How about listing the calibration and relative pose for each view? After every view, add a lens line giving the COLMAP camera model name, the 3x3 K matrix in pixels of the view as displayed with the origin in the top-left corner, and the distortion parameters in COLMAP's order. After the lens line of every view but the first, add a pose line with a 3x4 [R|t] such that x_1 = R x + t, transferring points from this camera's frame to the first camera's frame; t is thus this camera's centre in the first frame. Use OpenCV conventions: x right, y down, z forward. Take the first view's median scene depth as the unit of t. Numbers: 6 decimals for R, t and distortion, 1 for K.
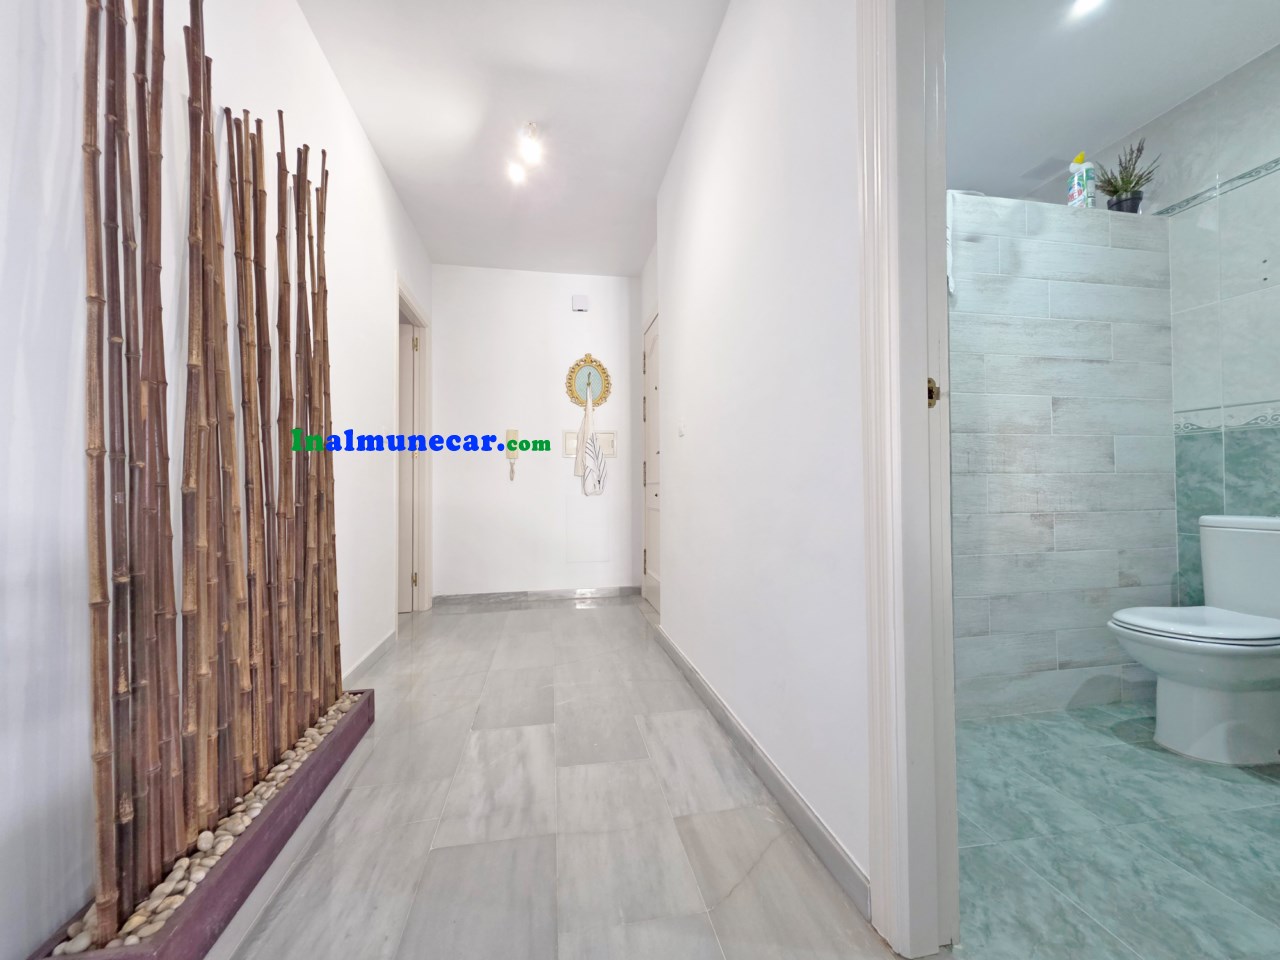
lens RADIAL K [[509.8, 0, 639.8], [0, 509.8, 475.9], [0, 0, 1]] dist [0.004868, -0.000724]
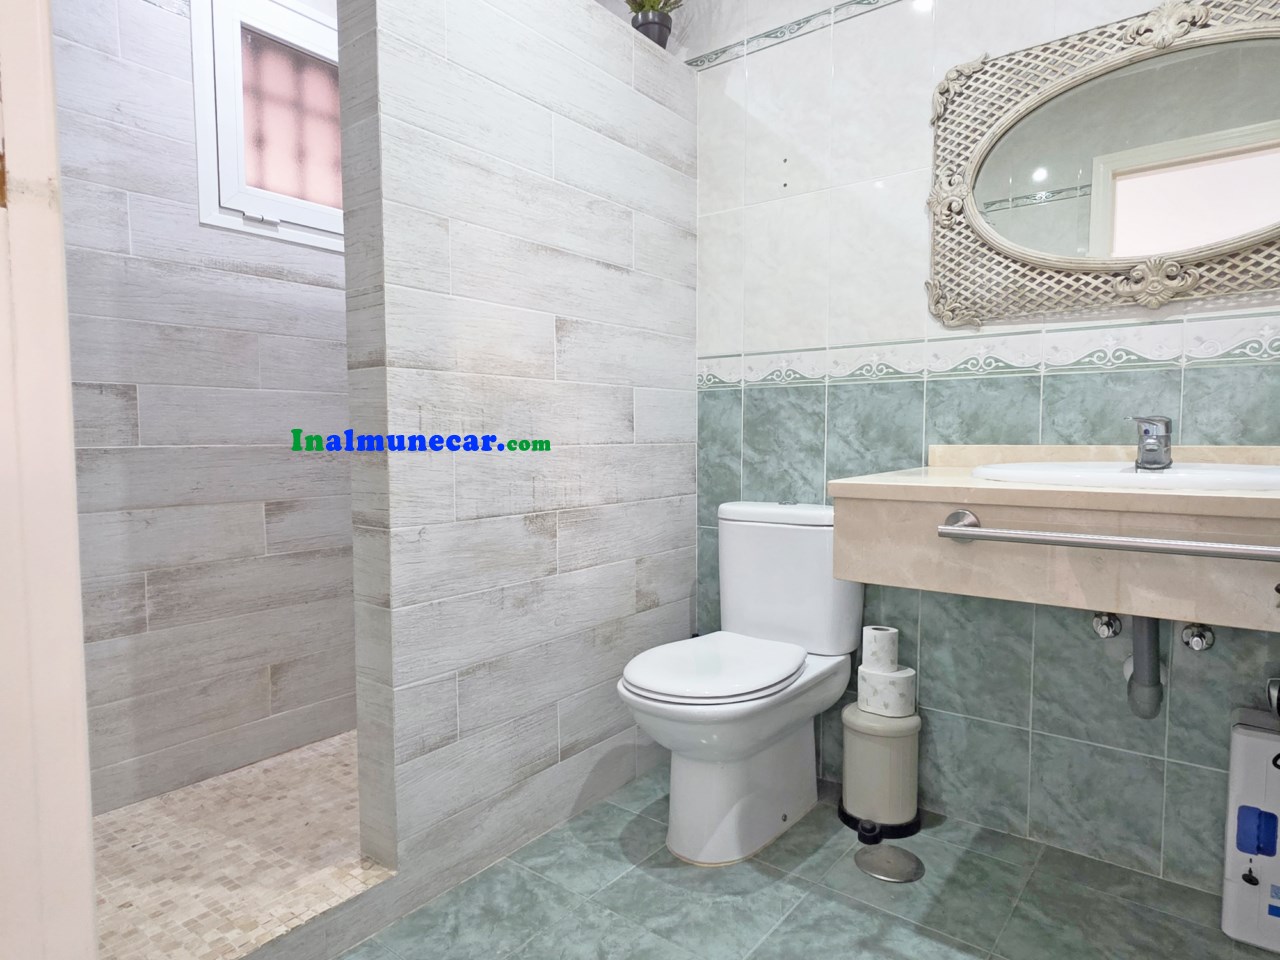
lens RADIAL K [[747.7, 0, 637.9], [0, 747.7, 479.9], [0, 0, 1]] dist [0.003007, 0.000554]
pose [[0.747725, -0.035877, 0.663039, 0.301200], [-0.014800, 0.997391, 0.070659, -0.028331], [-0.663844, -0.062646, 0.745243, 0.284100]]
